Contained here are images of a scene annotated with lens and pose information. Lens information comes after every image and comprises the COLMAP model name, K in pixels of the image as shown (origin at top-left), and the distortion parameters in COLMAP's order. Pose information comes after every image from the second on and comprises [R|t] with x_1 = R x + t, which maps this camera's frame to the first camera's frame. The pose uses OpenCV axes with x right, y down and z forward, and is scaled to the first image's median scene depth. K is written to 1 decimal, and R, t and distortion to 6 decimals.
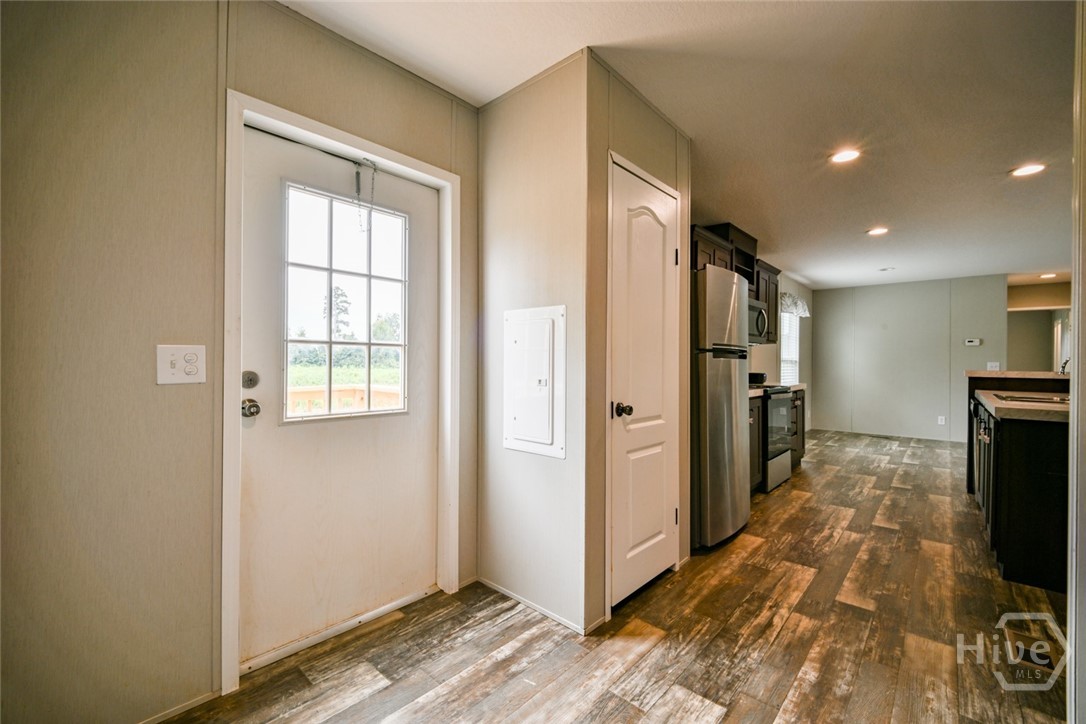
lens RADIAL K [[446.5, 0, 556.9], [0, 446.5, 363.6], [0, 0, 1]] dist [-0.000771, -0.005237]
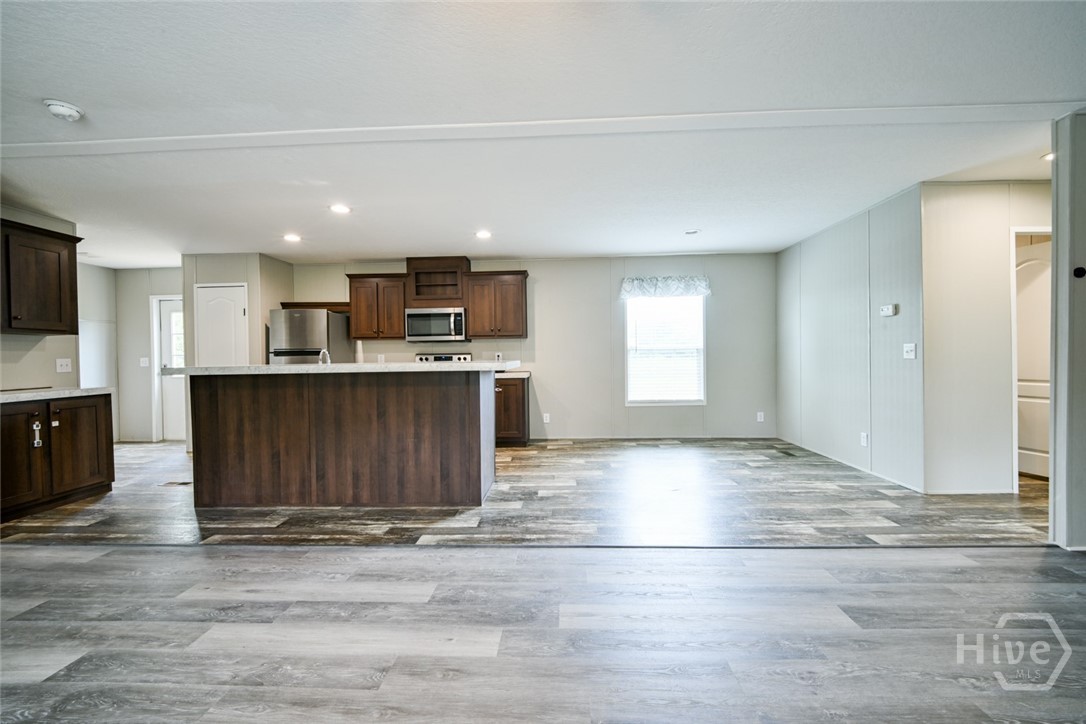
lens RADIAL K [[446.5, 0, 546.8], [0, 446.5, 357.7], [0, 0, 1]] dist [-0.000771, -0.005237]
pose [[0.626253, -0.017041, -0.779434, 5.404331], [0.016882, 0.999823, -0.008296, 0.064146], [0.779437, -0.007963, 0.626430, 1.333273]]
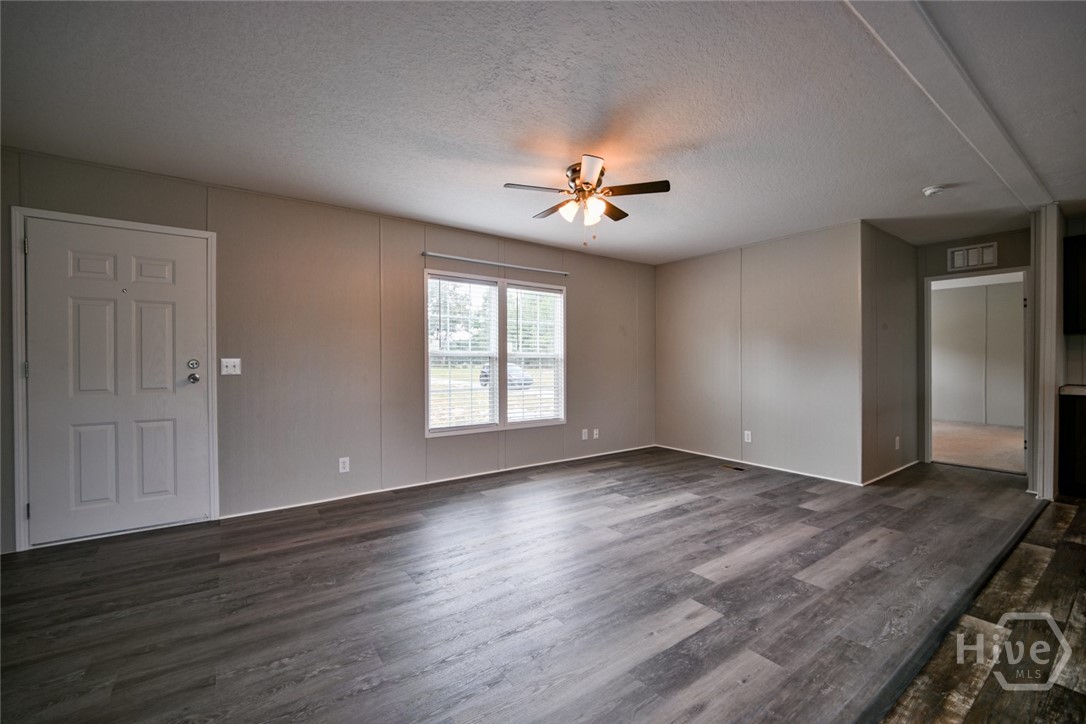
lens RADIAL K [[446.5, 0, 545.8], [0, 446.5, 359.9], [0, 0, 1]] dist [-0.000771, -0.005237]
pose [[-0.973197, -0.010589, 0.229731, 3.837403], [-0.009200, 0.999932, 0.007118, 0.001649], [-0.229791, 0.004814, -0.973228, 5.699096]]
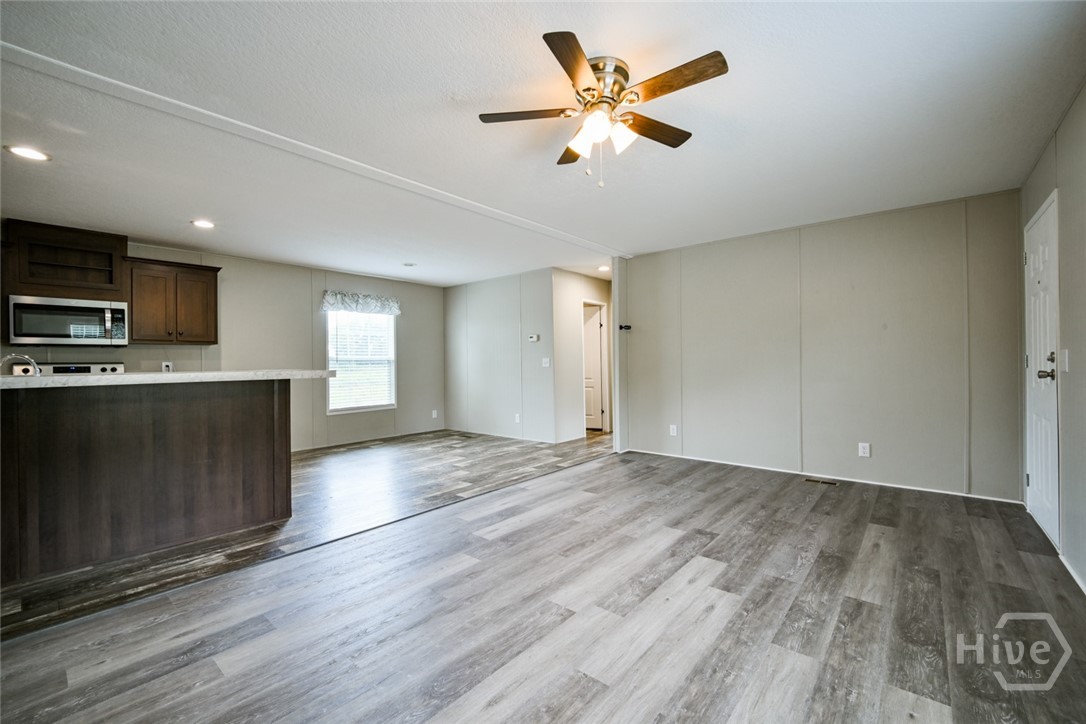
lens RADIAL K [[446.5, 0, 545.8], [0, 446.5, 361.3], [0, 0, 1]] dist [-0.000771, -0.005237]
pose [[0.999596, -0.023199, 0.016431, 4.014138], [0.023349, 0.999687, -0.008961, 0.067168], [-0.016218, 0.009341, 0.999825, -0.787029]]
